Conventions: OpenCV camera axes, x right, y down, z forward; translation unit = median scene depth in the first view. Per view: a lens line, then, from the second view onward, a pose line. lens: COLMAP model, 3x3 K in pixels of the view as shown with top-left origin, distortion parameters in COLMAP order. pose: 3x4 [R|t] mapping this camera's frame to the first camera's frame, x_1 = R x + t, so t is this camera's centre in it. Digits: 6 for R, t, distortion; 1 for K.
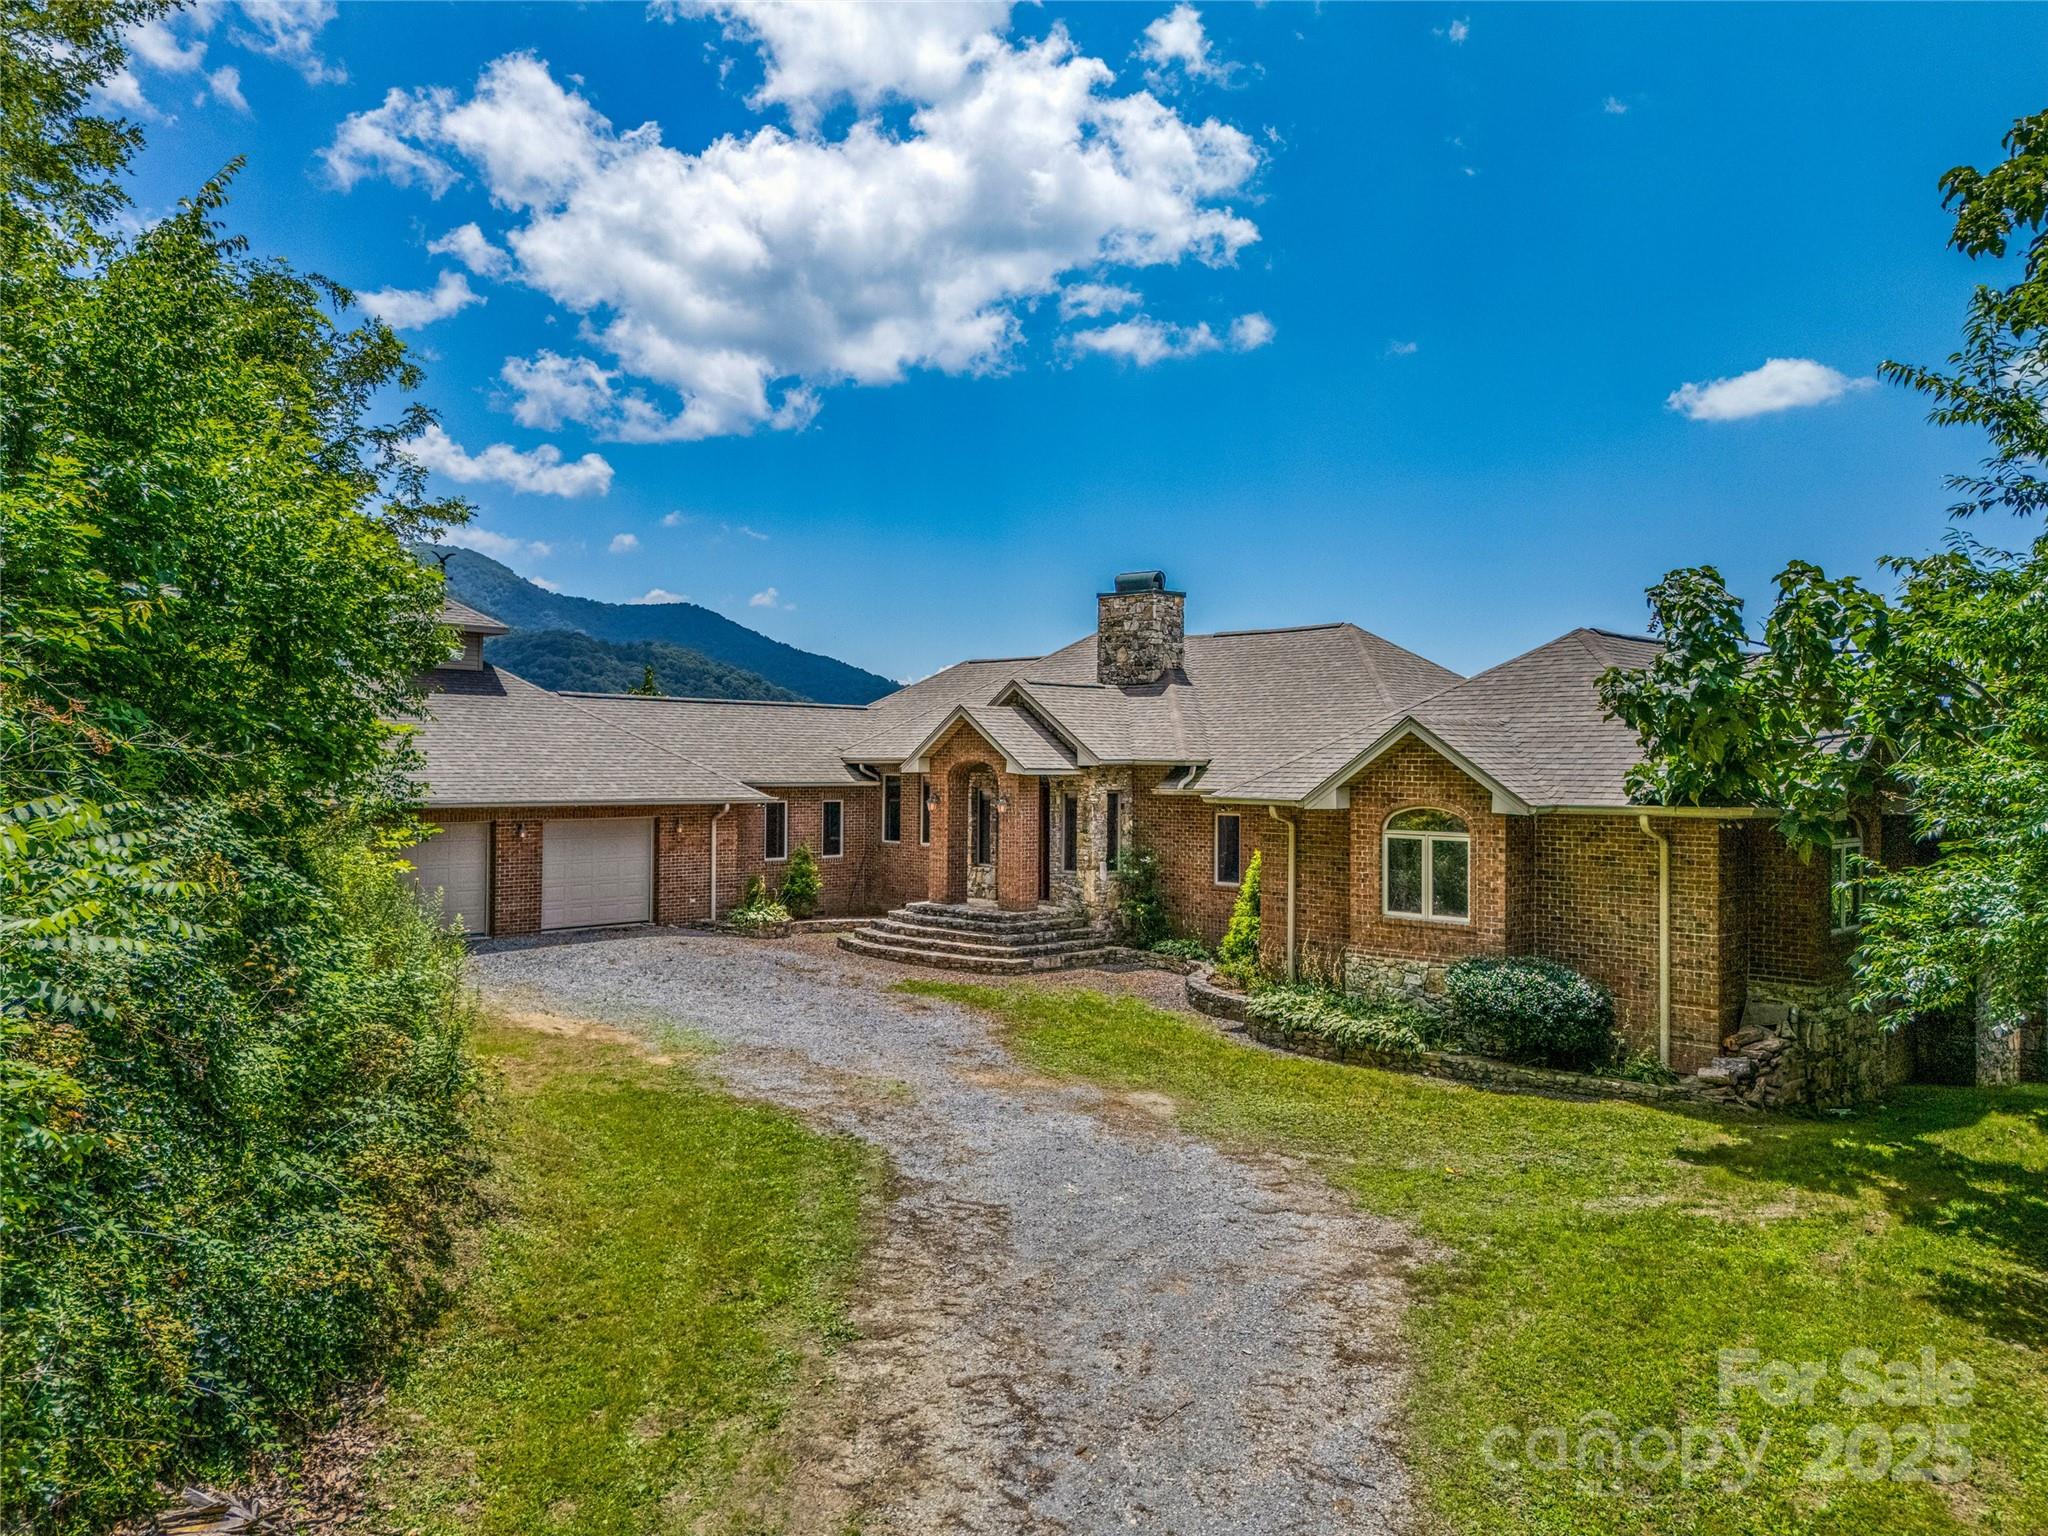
lens RADIAL K [[1598.8, 0, 1024.2], [0, 1598.8, 813.0], [0, 0, 1]] dist [0.076101, -0.002707]
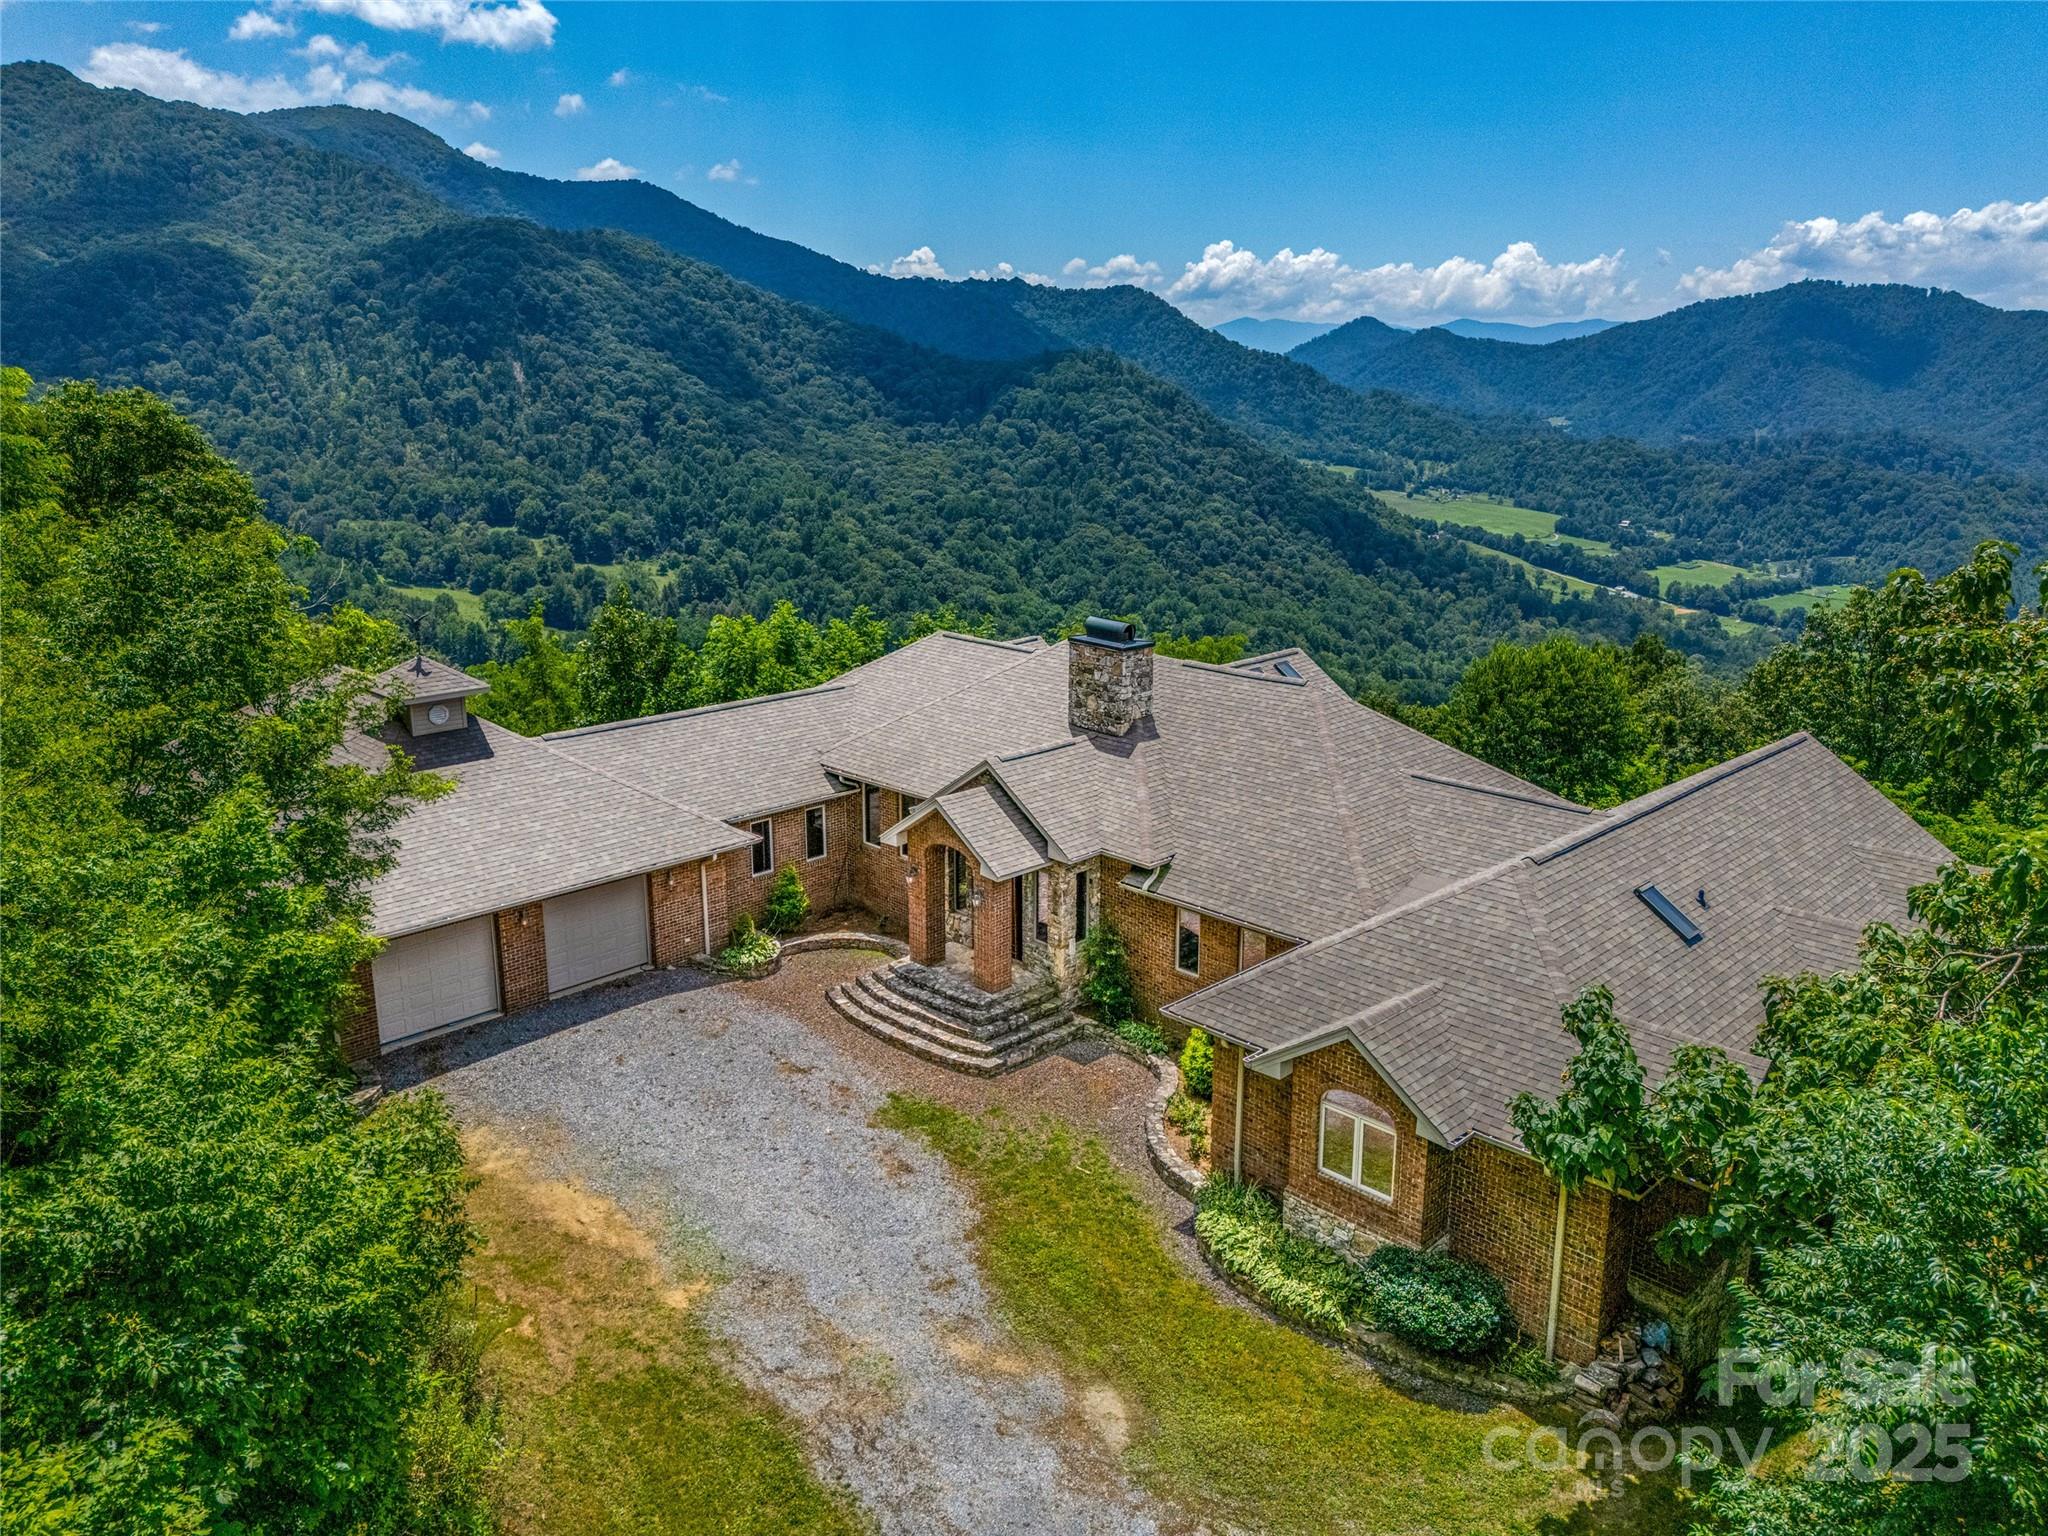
lens RADIAL K [[1598.8, 0, 1024.2], [0, 1598.8, 813.0], [0, 0, 1]] dist [0.076101, -0.002707]
pose [[0.999916, -0.008116, 0.010154, 0.007192], [0.005008, 0.961374, 0.275201, -0.345616], [-0.011995, -0.275127, 0.961333, -0.003572]]
